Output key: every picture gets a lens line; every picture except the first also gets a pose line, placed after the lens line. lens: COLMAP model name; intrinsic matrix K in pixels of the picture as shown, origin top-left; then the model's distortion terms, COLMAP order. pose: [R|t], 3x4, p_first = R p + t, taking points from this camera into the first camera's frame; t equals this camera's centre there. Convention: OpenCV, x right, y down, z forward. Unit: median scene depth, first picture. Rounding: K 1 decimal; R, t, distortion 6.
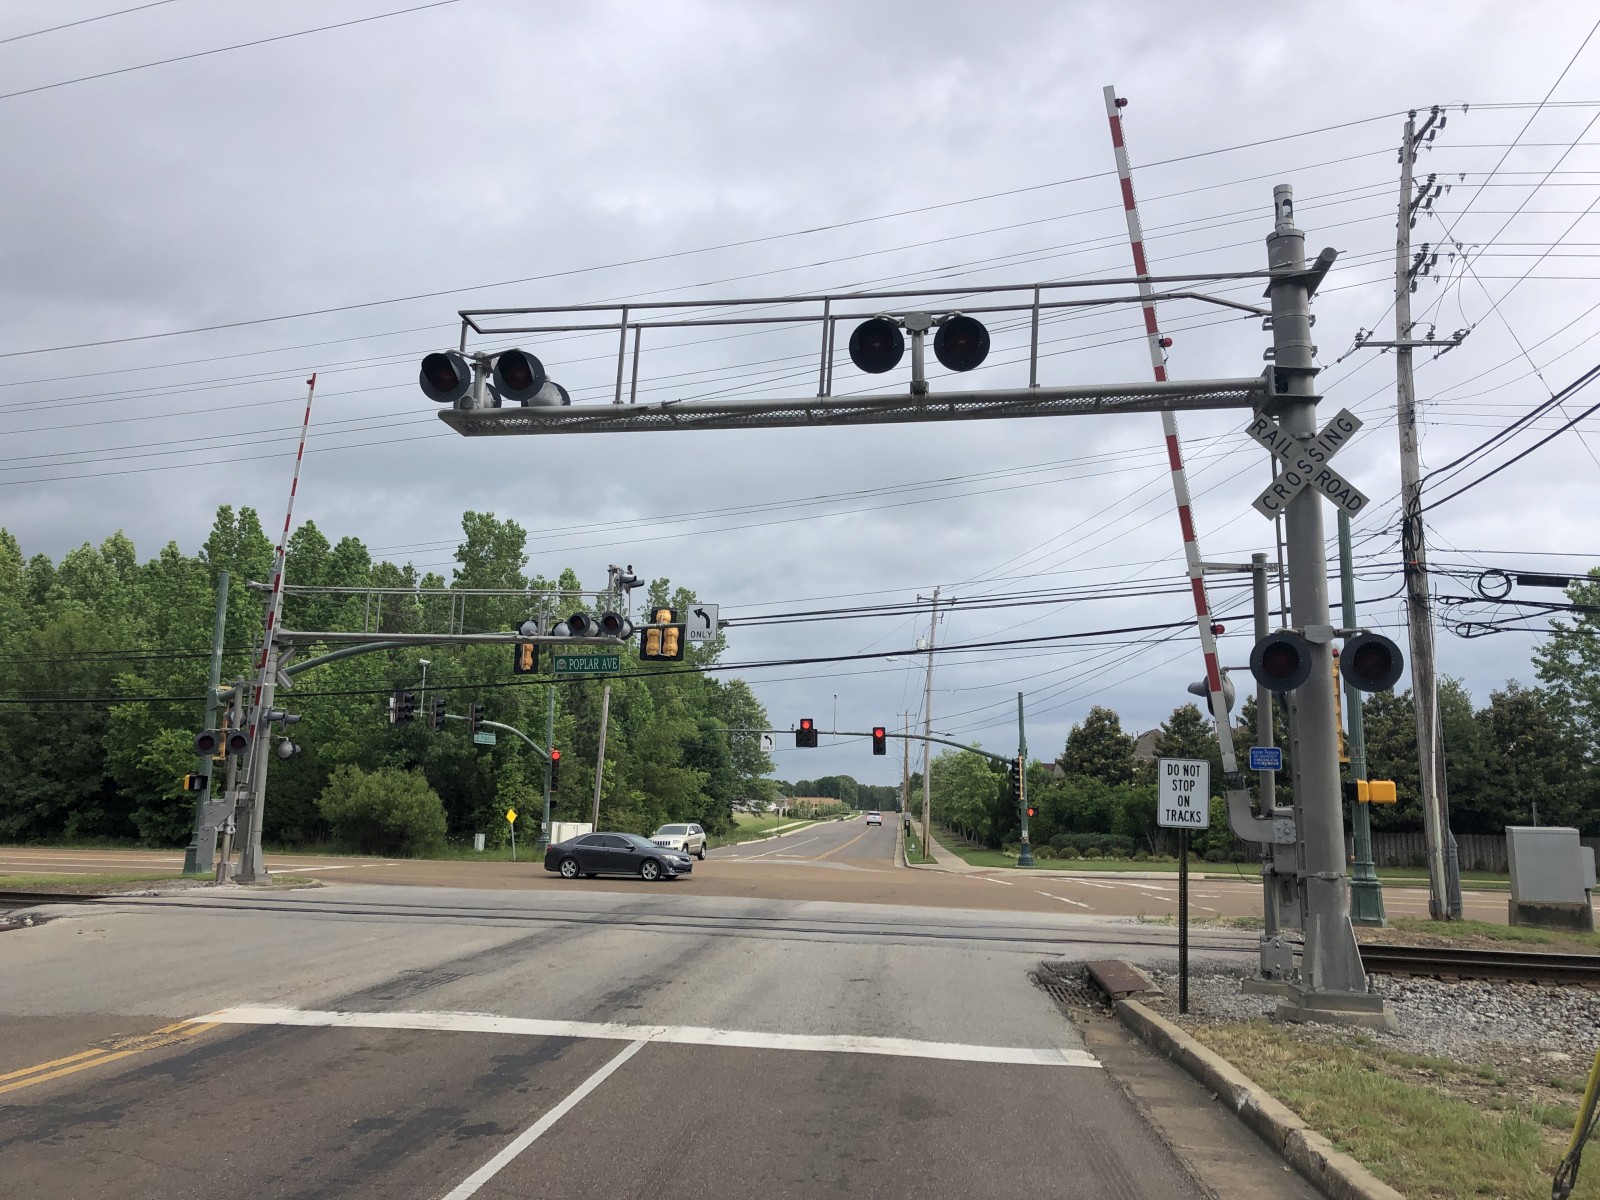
lens RADIAL K [[1308.4, 0, 804.9], [0, 1308.4, 561.5], [0, 0, 1]] dist [0.041613, -0.018988]
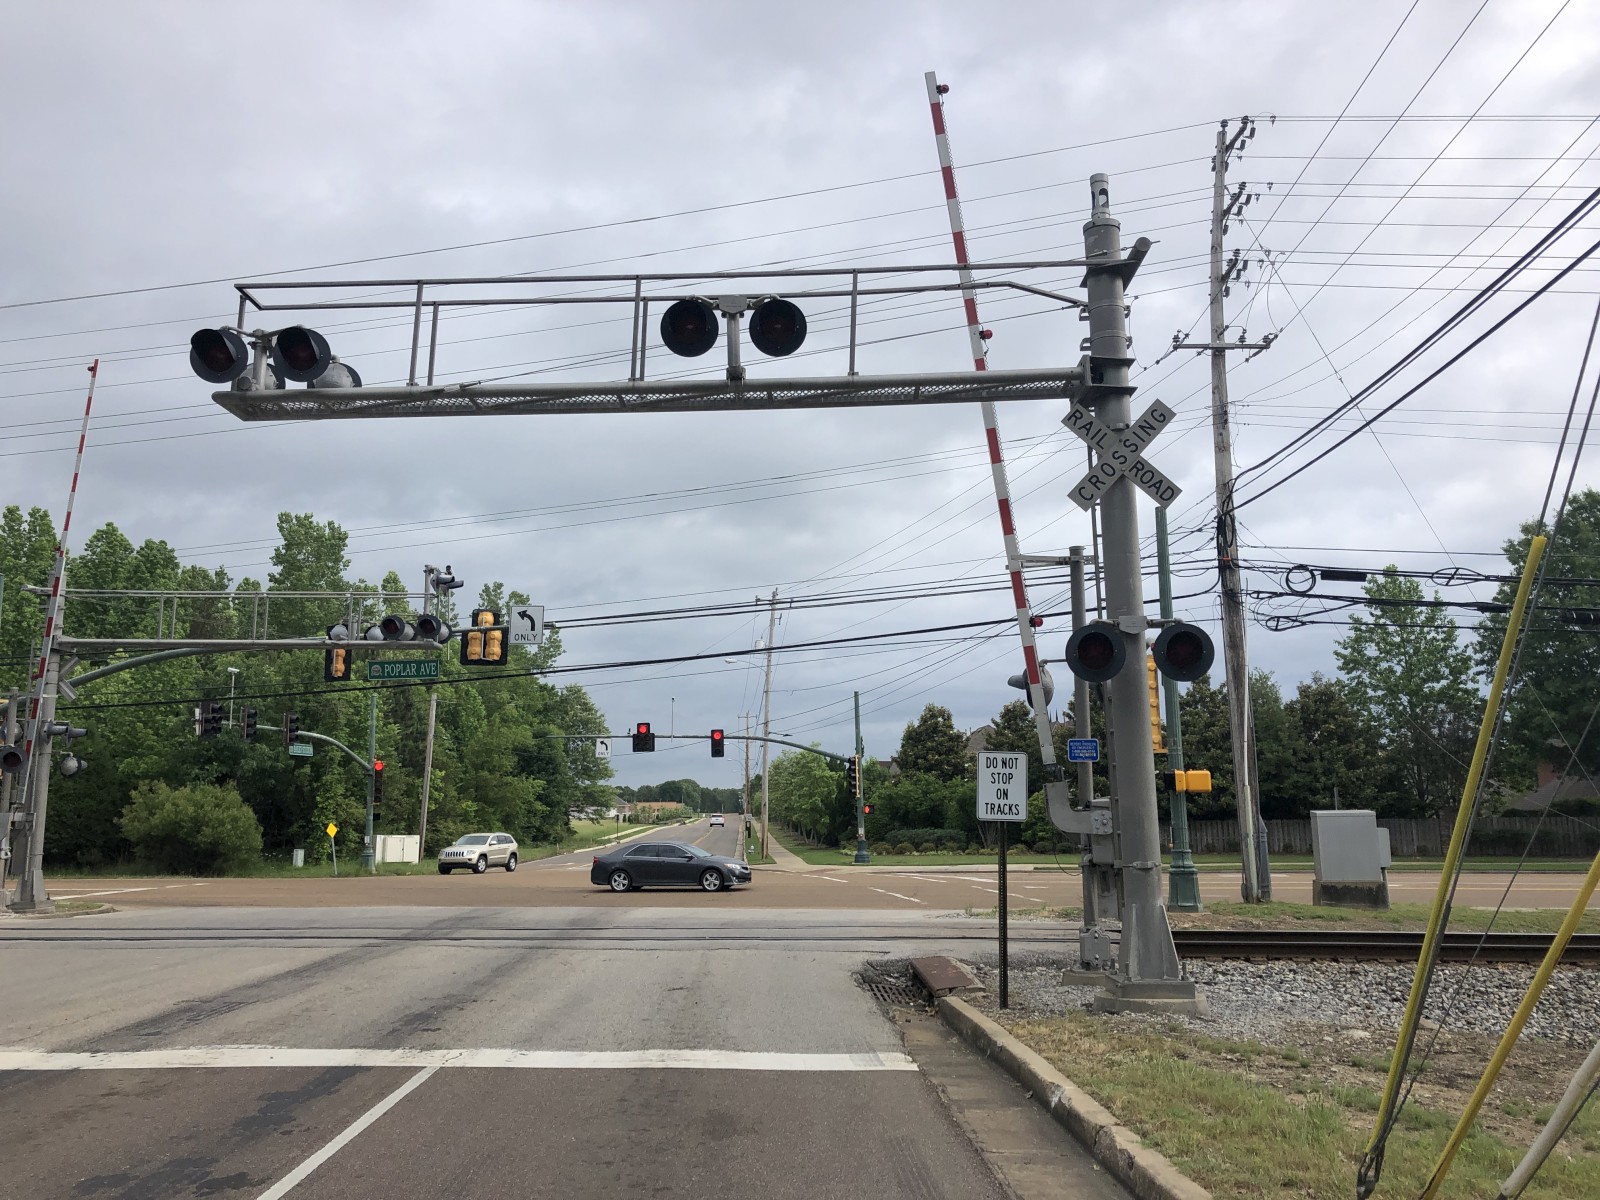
lens RADIAL K [[1308.4, 0, 796.8], [0, 1308.4, 580.0], [0, 0, 1]] dist [0.041613, -0.018988]
pose [[0.993342, -0.007008, 0.114991, 0.007536], [0.005618, 0.999907, 0.012410, 0.002684], [-0.115067, -0.011681, 0.993289, 0.013783]]
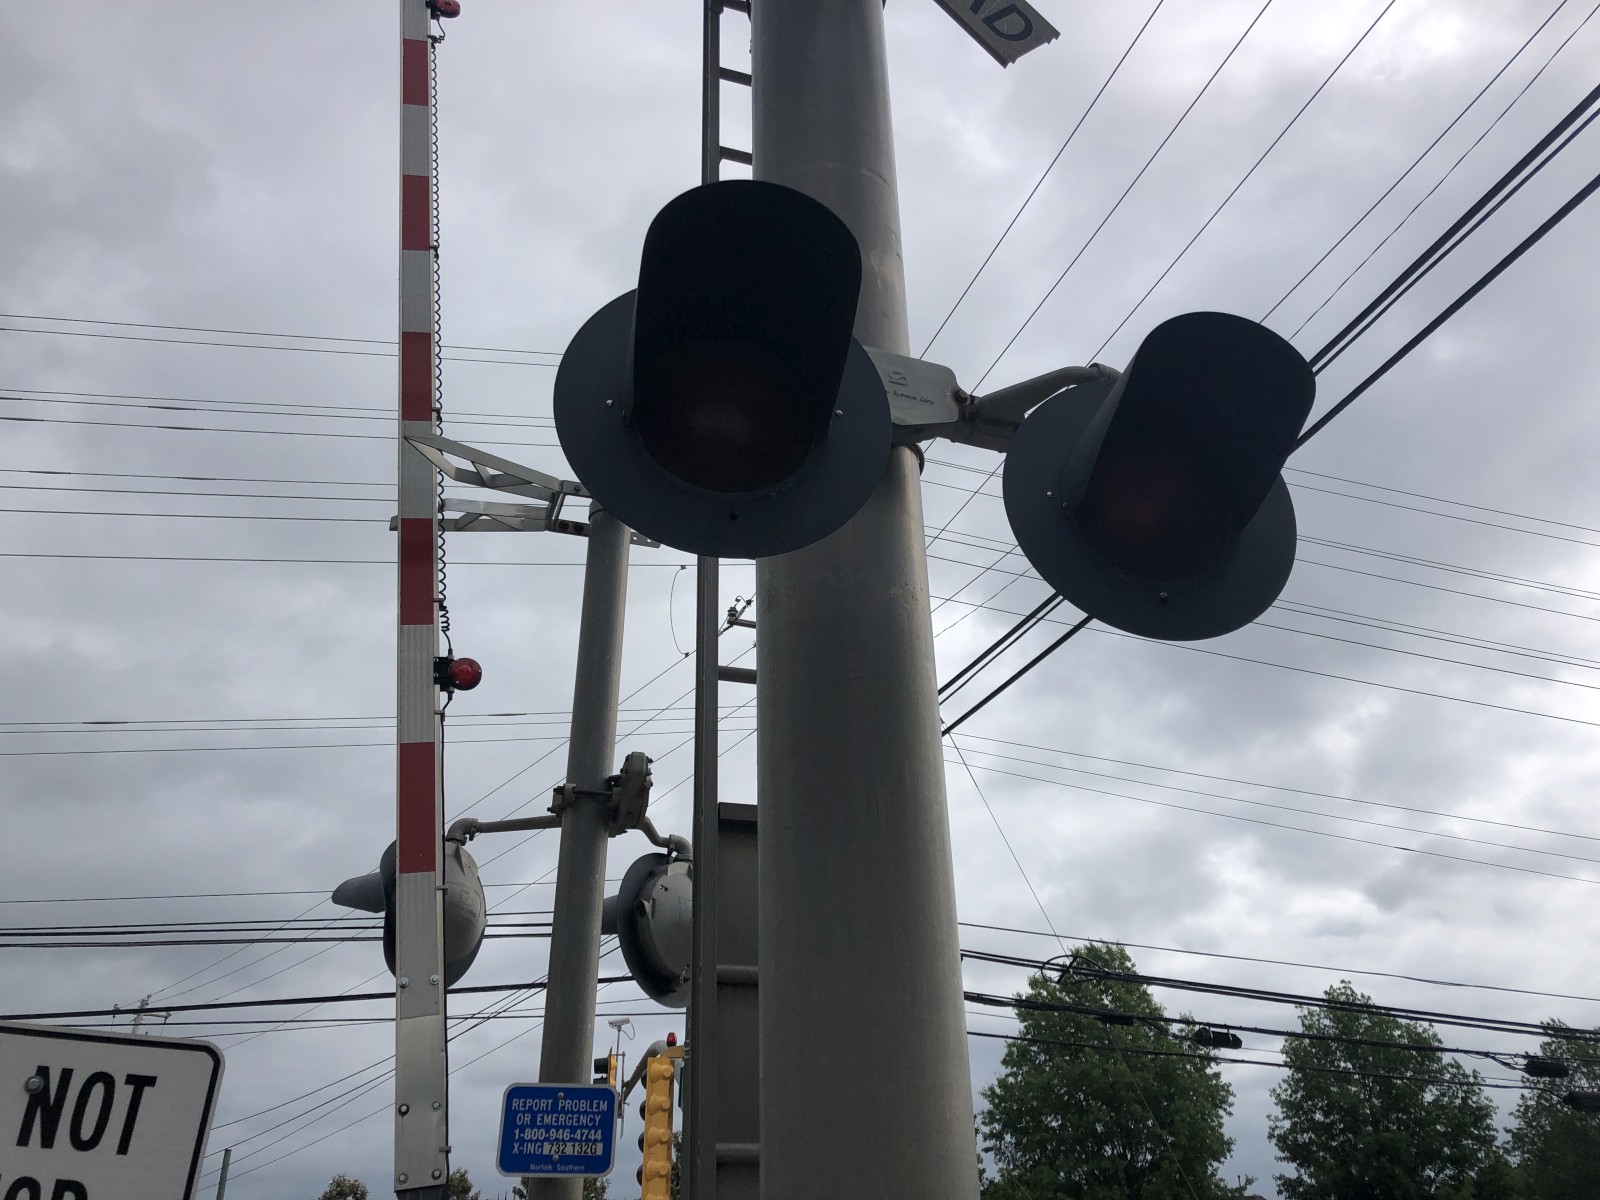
lens RADIAL K [[1308.4, 0, 795.5], [0, 1308.4, 598.8], [0, 0, 1]] dist [0.041613, -0.018988]
pose [[0.874517, 0.207702, 0.438270, 0.092463], [-0.063122, 0.944715, -0.321759, 0.047618], [-0.480870, 0.253719, 0.839280, 0.265271]]
